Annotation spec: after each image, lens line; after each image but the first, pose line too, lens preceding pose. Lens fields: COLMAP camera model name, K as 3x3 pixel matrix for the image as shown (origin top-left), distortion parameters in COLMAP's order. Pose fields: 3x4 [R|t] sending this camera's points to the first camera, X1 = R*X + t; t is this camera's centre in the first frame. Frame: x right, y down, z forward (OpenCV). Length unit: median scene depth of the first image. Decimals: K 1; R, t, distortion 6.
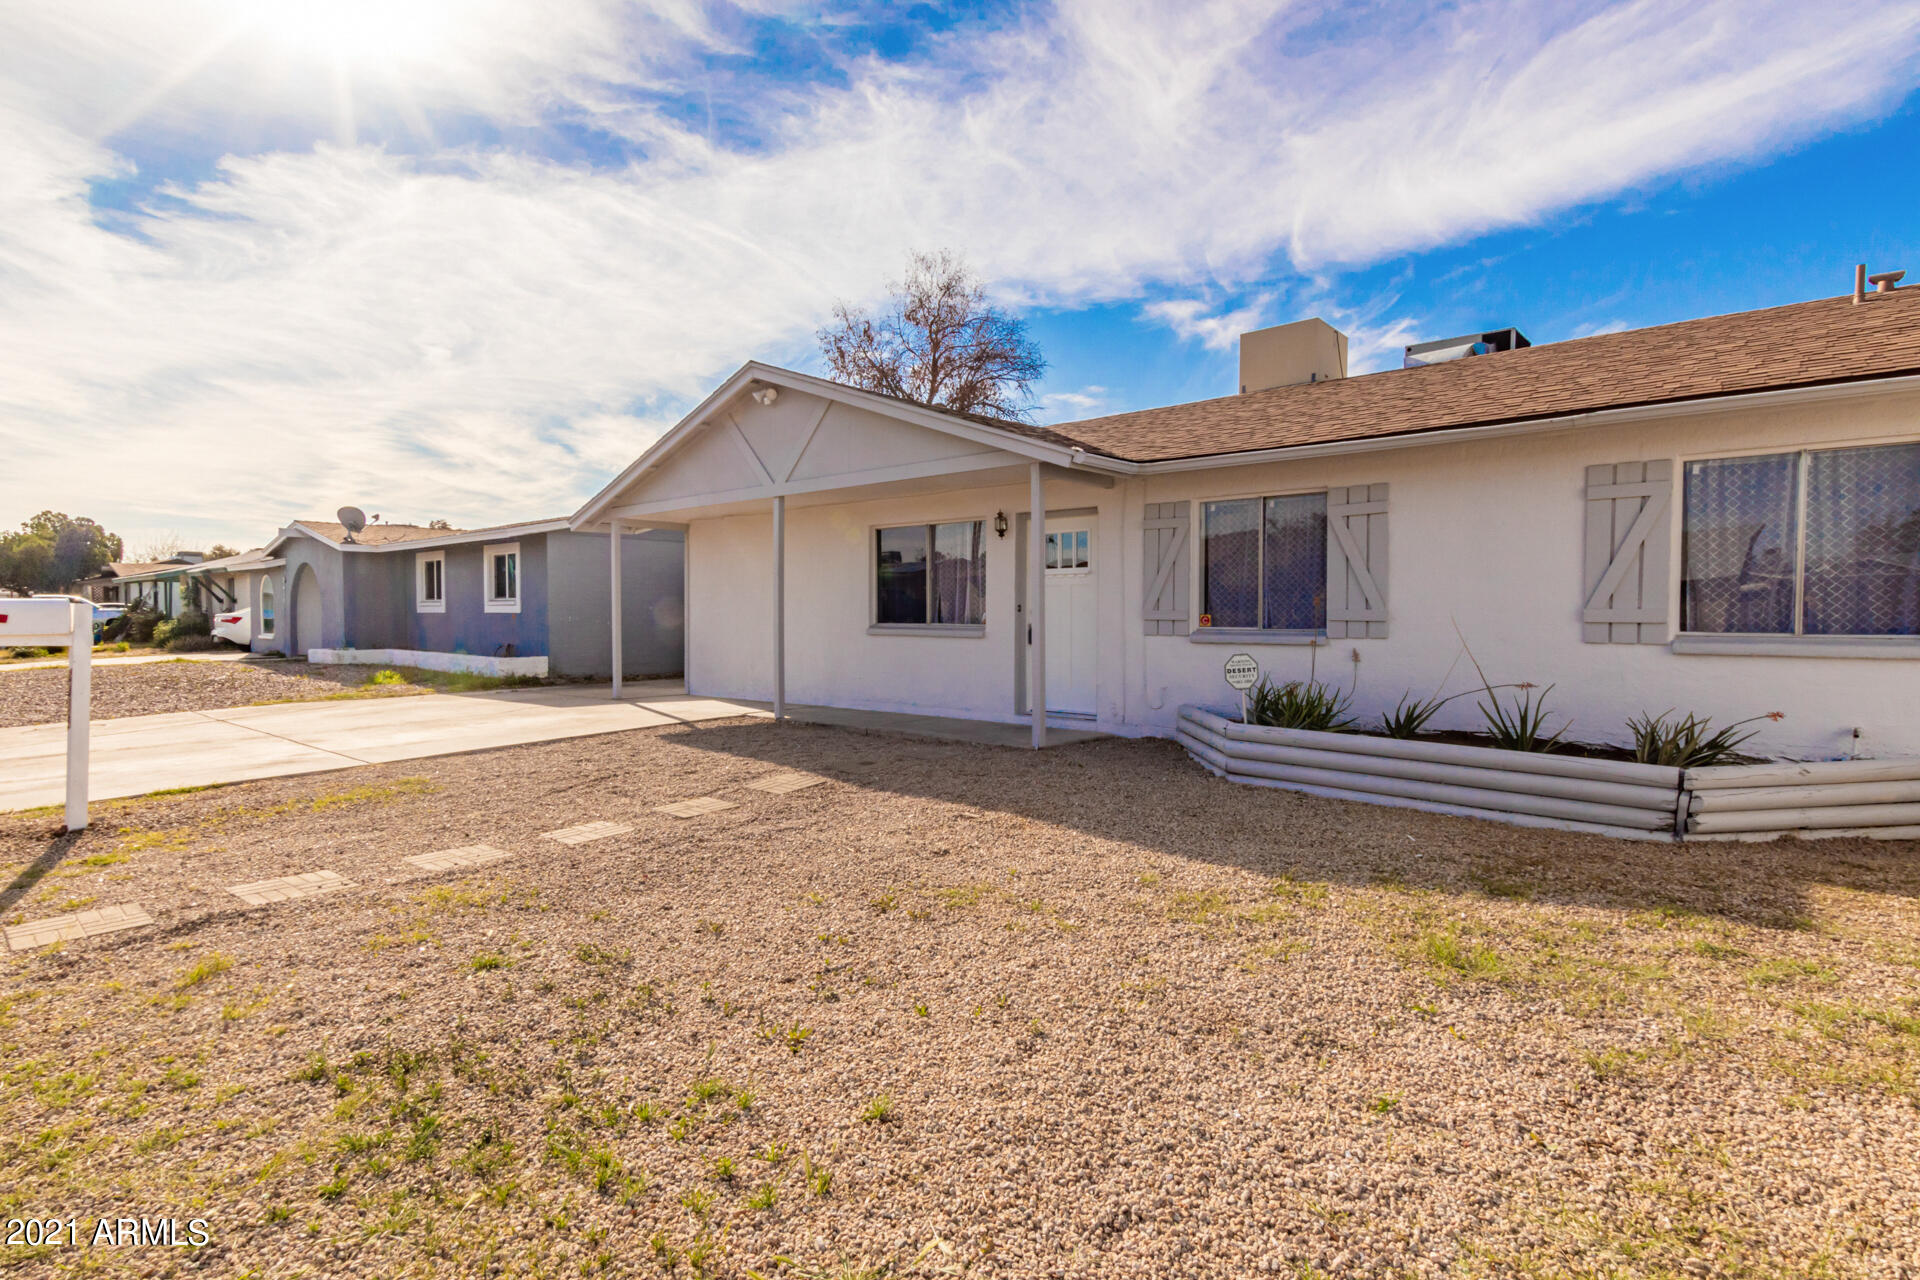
lens RADIAL K [[892.3, 0, 962.9], [0, 892.3, 659.2], [0, 0, 1]] dist [0.000265, -0.000408]
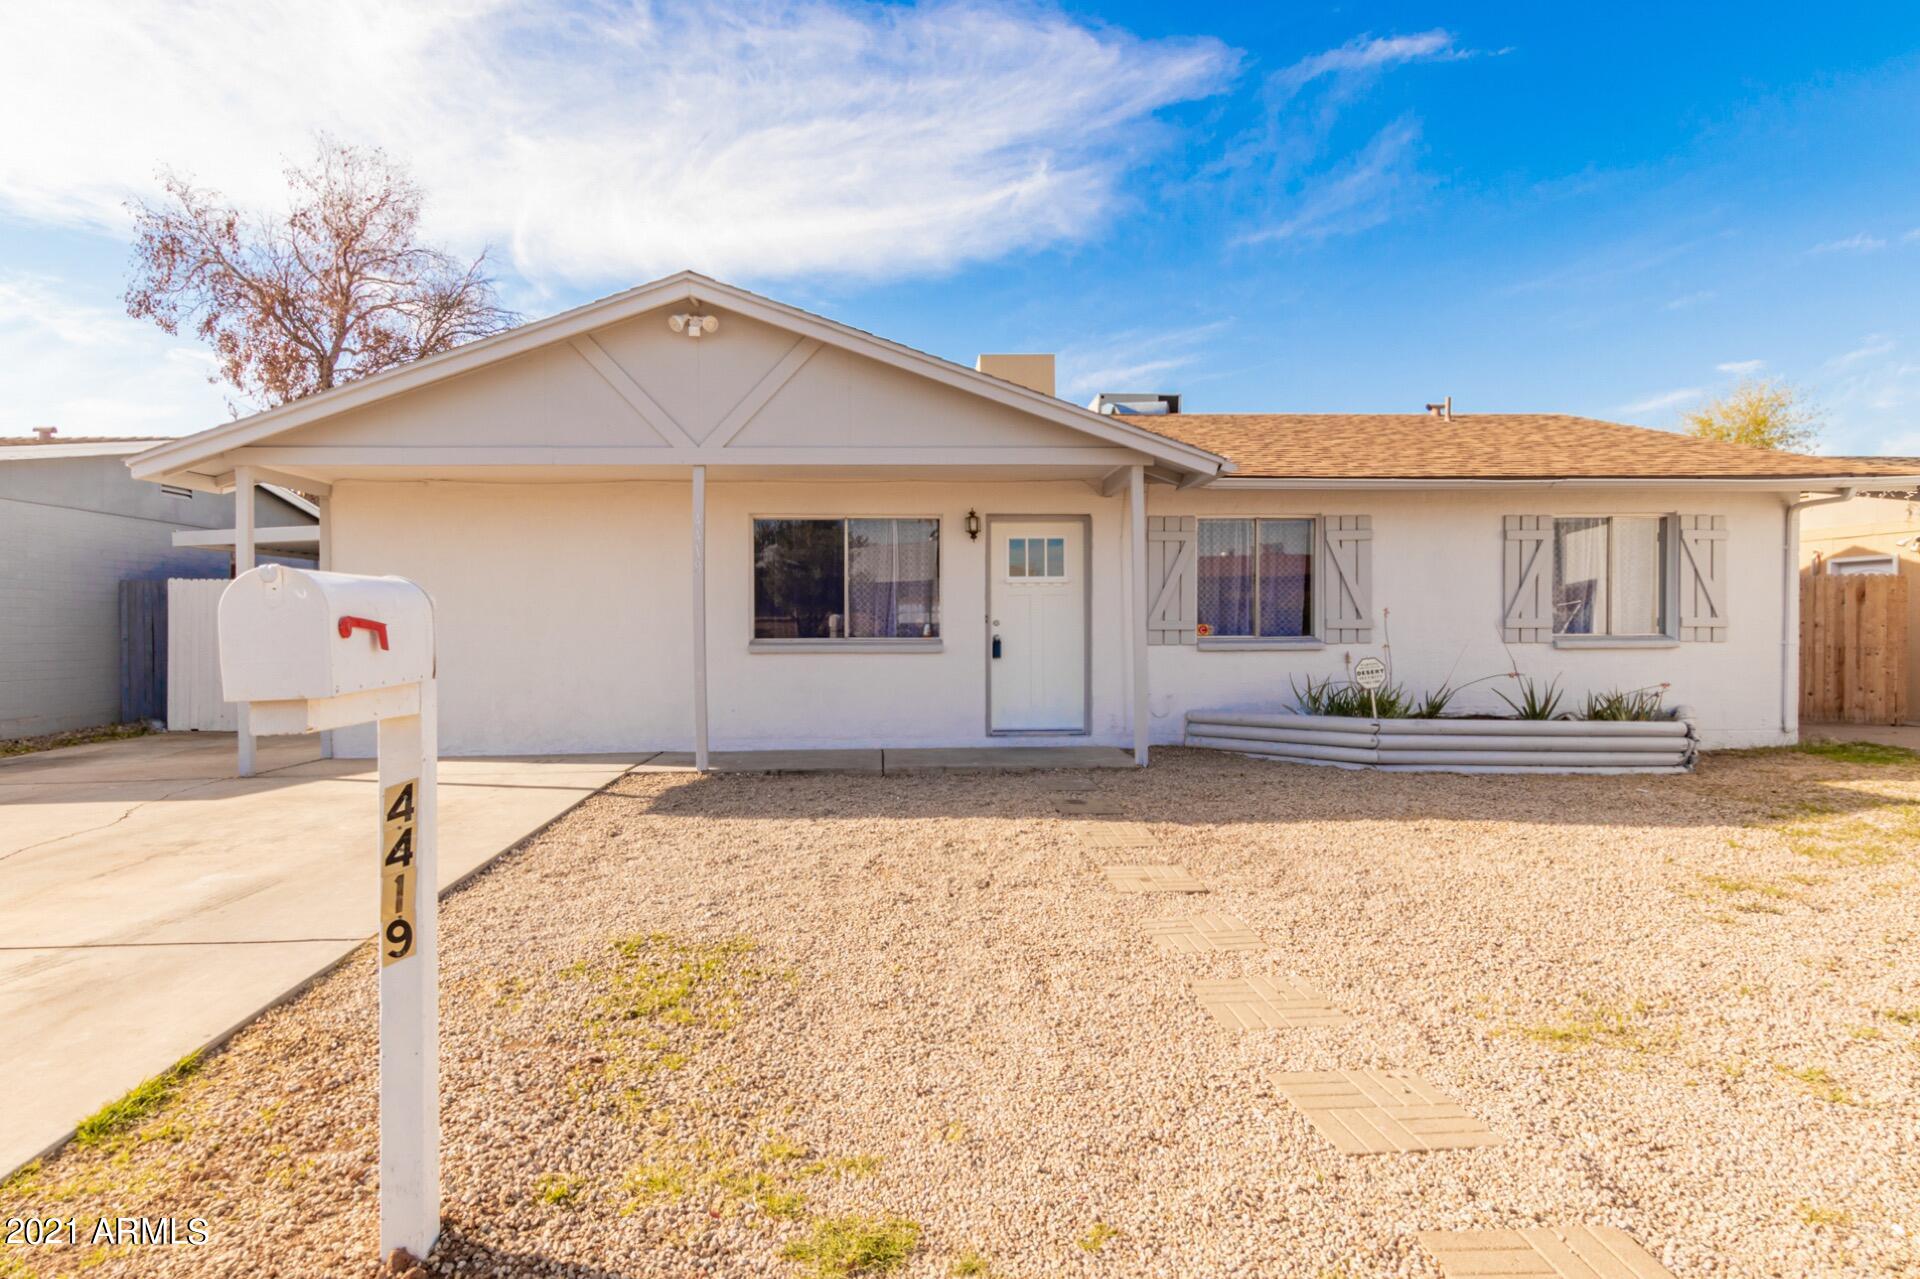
lens RADIAL K [[892.3, 0, 962.9], [0, 892.3, 658.7], [0, 0, 1]] dist [0.000265, -0.000408]
pose [[0.749503, -0.028898, 0.661370, -0.608786], [0.038552, 0.999257, -0.000027, -0.018675], [-0.660877, 0.025517, 0.750060, 0.363377]]
